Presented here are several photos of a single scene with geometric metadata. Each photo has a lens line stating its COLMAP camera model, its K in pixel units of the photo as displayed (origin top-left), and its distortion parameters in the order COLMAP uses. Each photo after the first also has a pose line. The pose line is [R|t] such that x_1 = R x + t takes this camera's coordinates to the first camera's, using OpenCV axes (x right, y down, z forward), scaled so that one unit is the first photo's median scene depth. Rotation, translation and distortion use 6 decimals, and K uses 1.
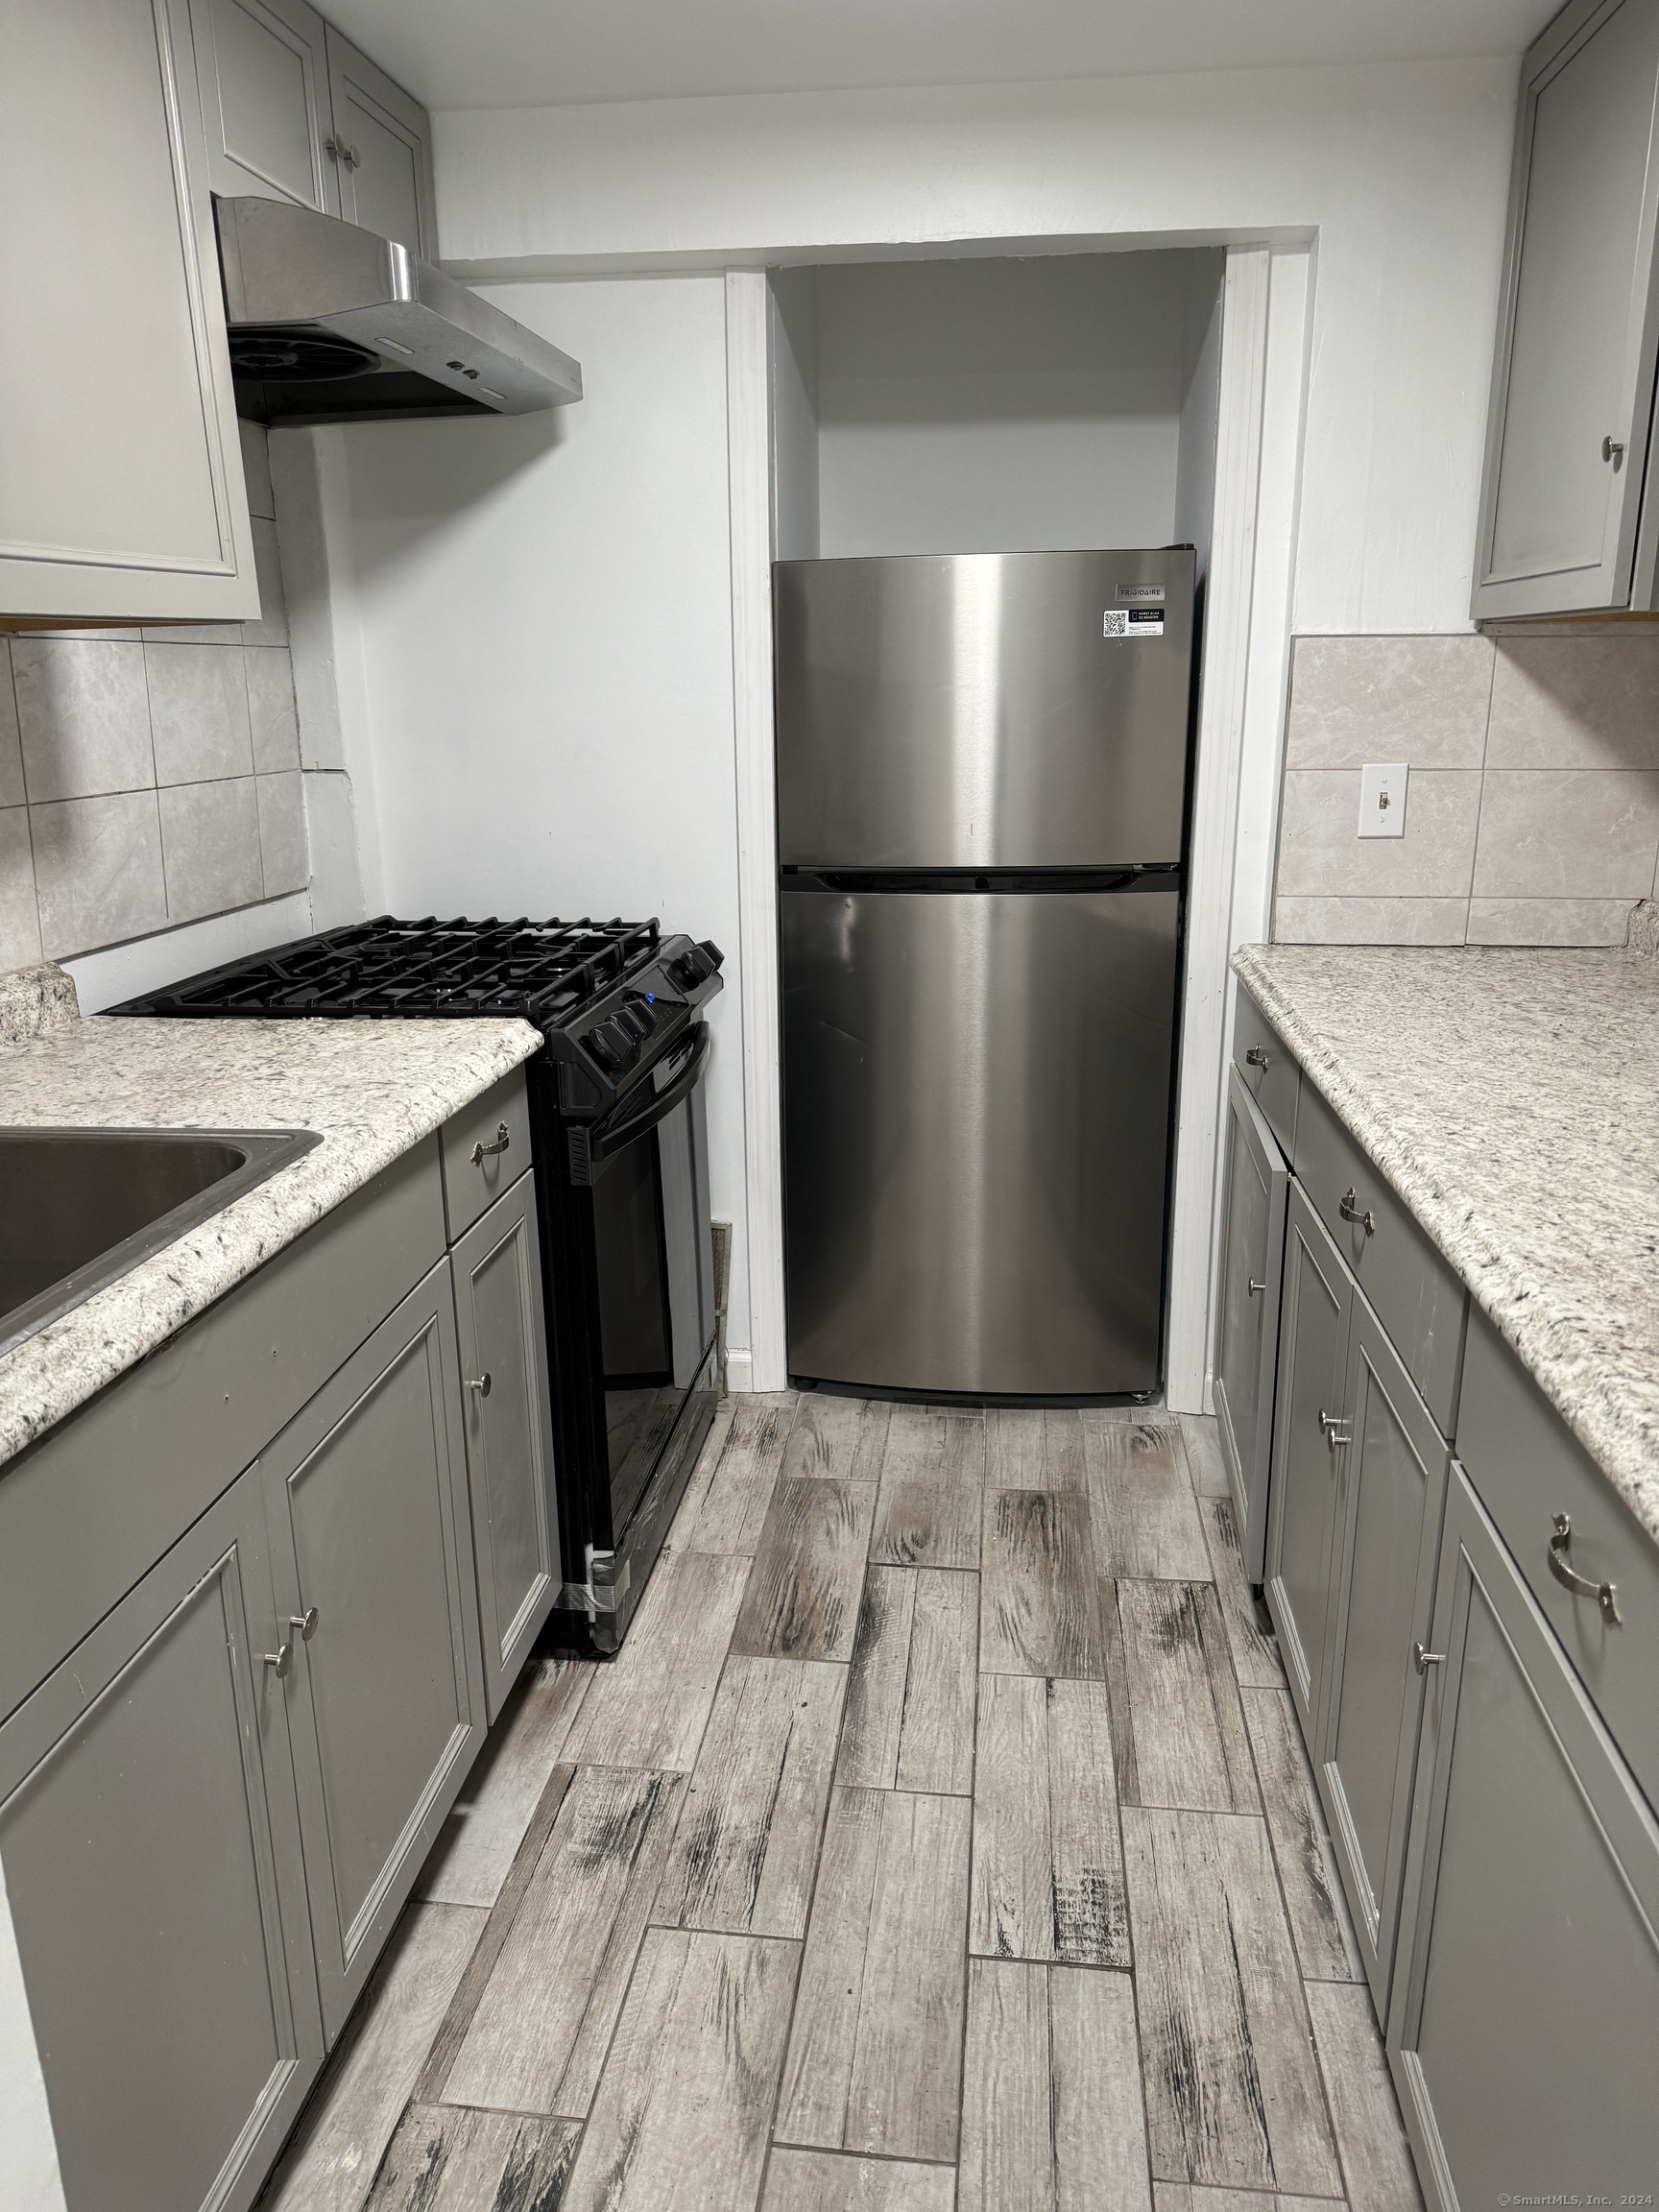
lens RADIAL K [[1540.8, 0, 830.7], [0, 1540.8, 1111.9], [0, 0, 1]] dist [0.021698, -0.034145]
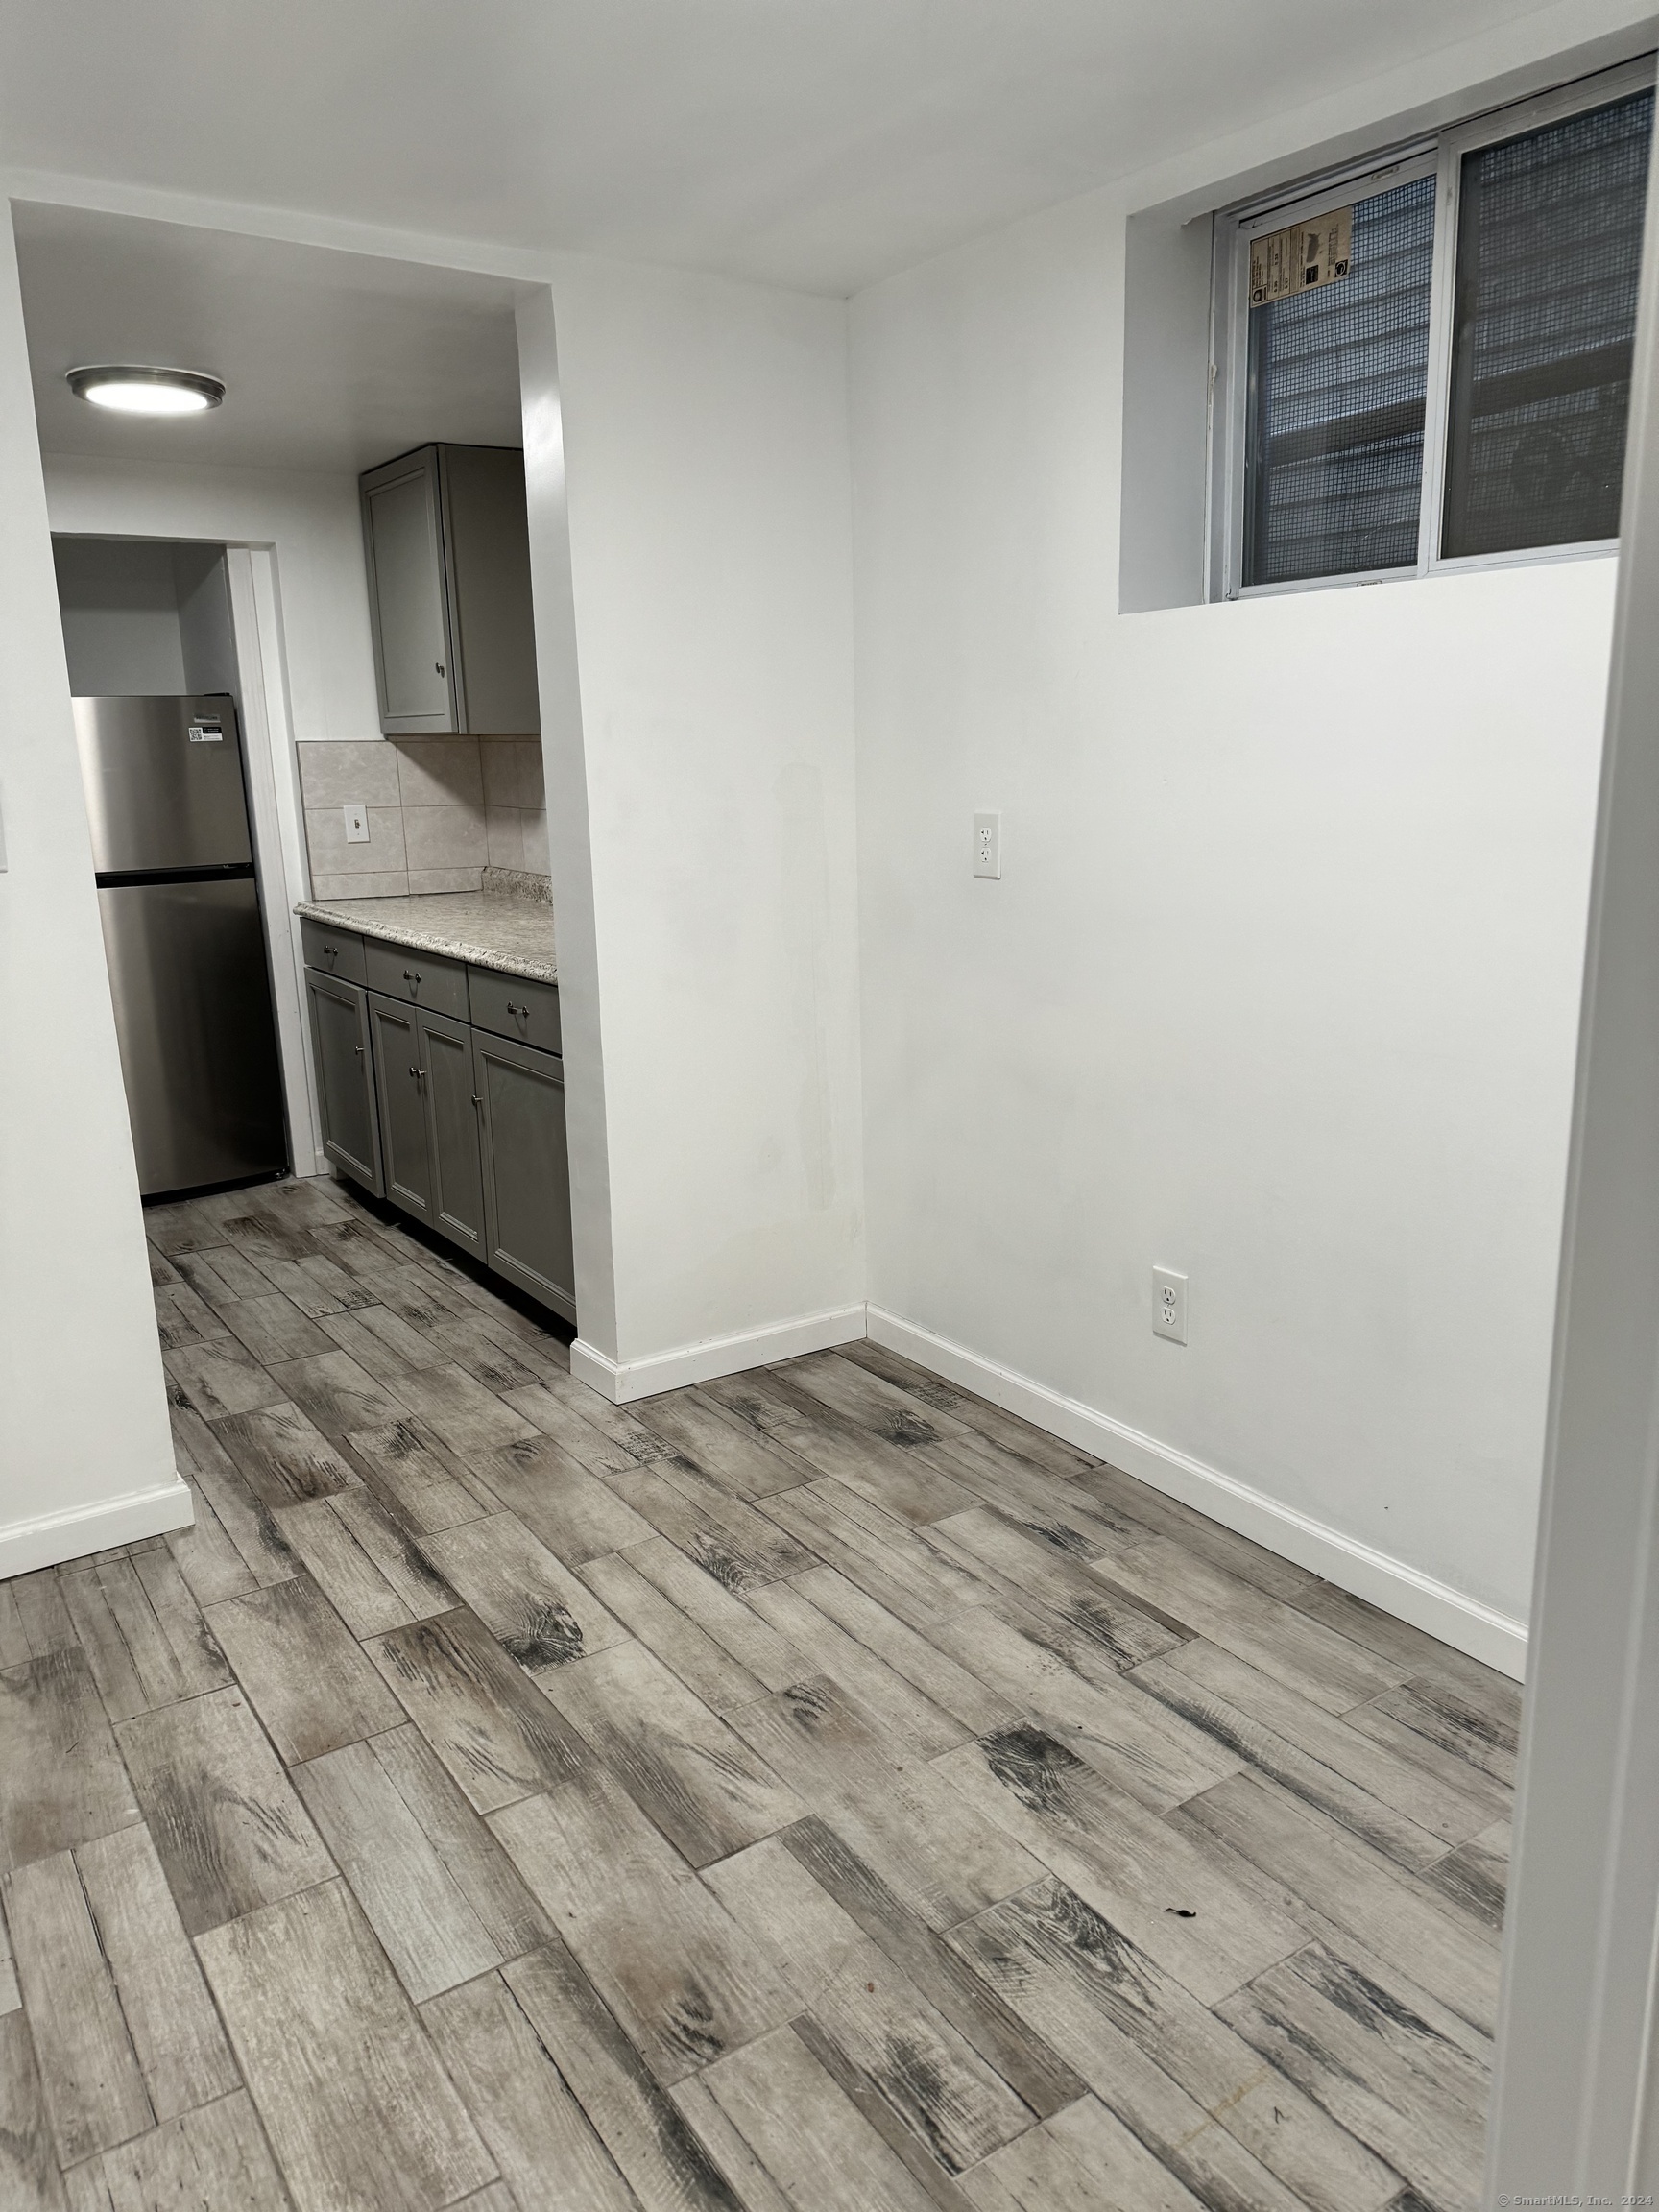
lens RADIAL K [[1532.1, 0, 855.8], [0, 1532.1, 1118.6], [0, 0, 1]] dist [0.041551, -0.049213]
pose [[0.743730, -0.158354, 0.649453, -0.589173], [0.192109, 0.981185, 0.019242, 0.294646], [-0.640281, 0.110455, 0.760158, -1.006374]]
